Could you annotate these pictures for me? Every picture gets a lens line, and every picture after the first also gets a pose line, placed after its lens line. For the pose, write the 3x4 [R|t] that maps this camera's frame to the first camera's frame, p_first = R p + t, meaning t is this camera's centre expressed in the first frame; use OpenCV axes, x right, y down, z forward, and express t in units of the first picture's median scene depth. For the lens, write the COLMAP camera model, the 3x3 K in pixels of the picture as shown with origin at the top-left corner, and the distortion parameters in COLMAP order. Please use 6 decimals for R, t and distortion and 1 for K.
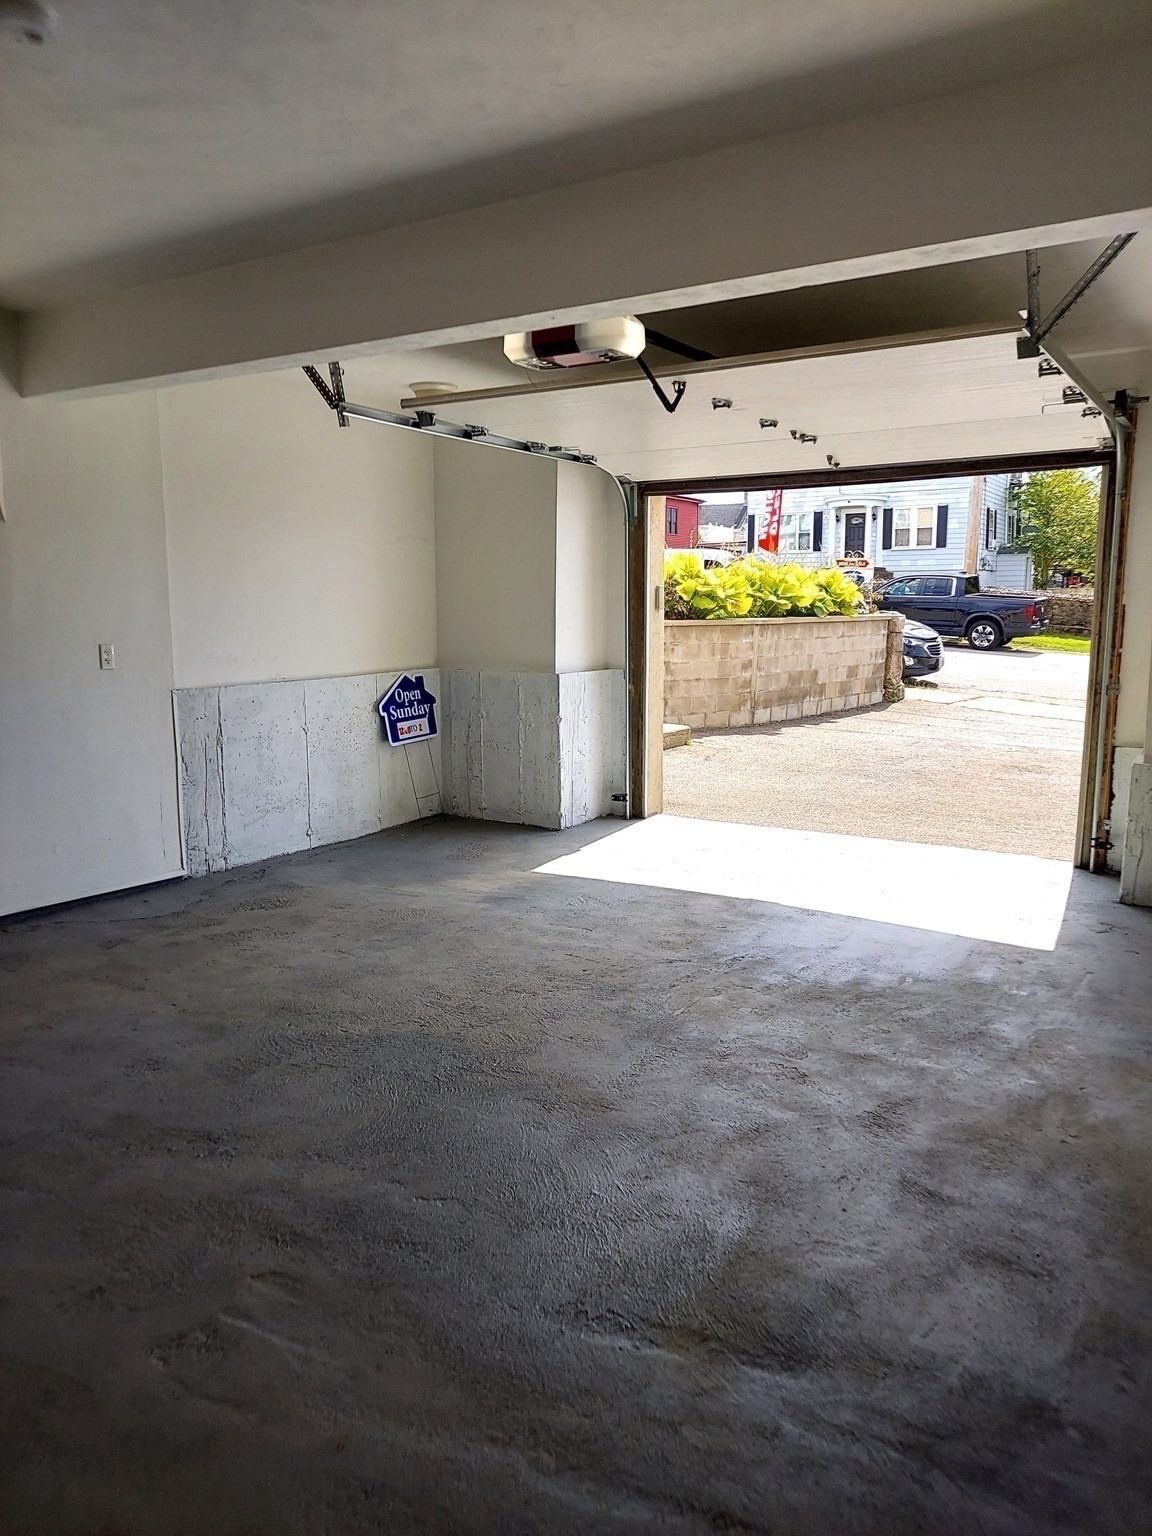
lens RADIAL K [[1162.1, 0, 576.0], [0, 1162.1, 768.0], [0, 0, 1]] dist [0.009482, 0.004215]
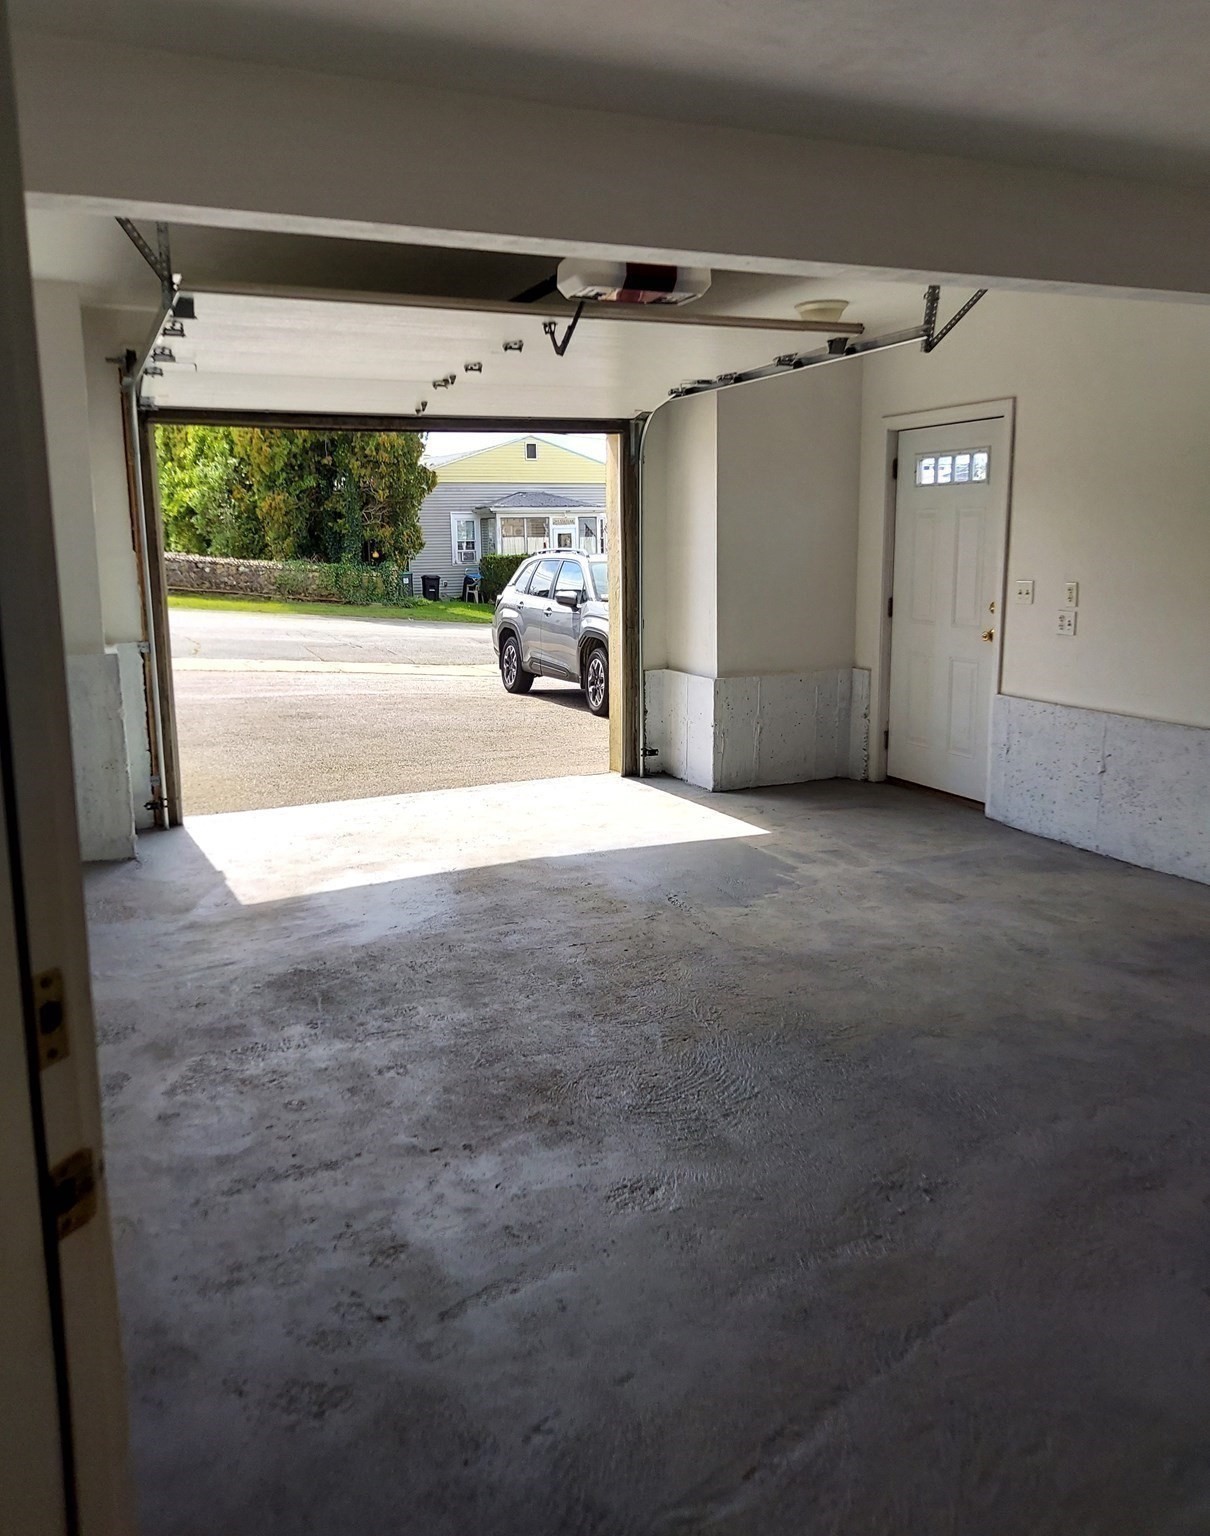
lens RADIAL K [[1255.4, 0, 606.5], [0, 1255.4, 674.6], [0, 0, 1]] dist [0.007650, 0.000438]
pose [[0.546312, -0.108204, 0.830563, -0.753109], [0.139551, 0.989519, 0.037122, -0.076537], [-0.825874, 0.095626, 0.555686, 0.407020]]
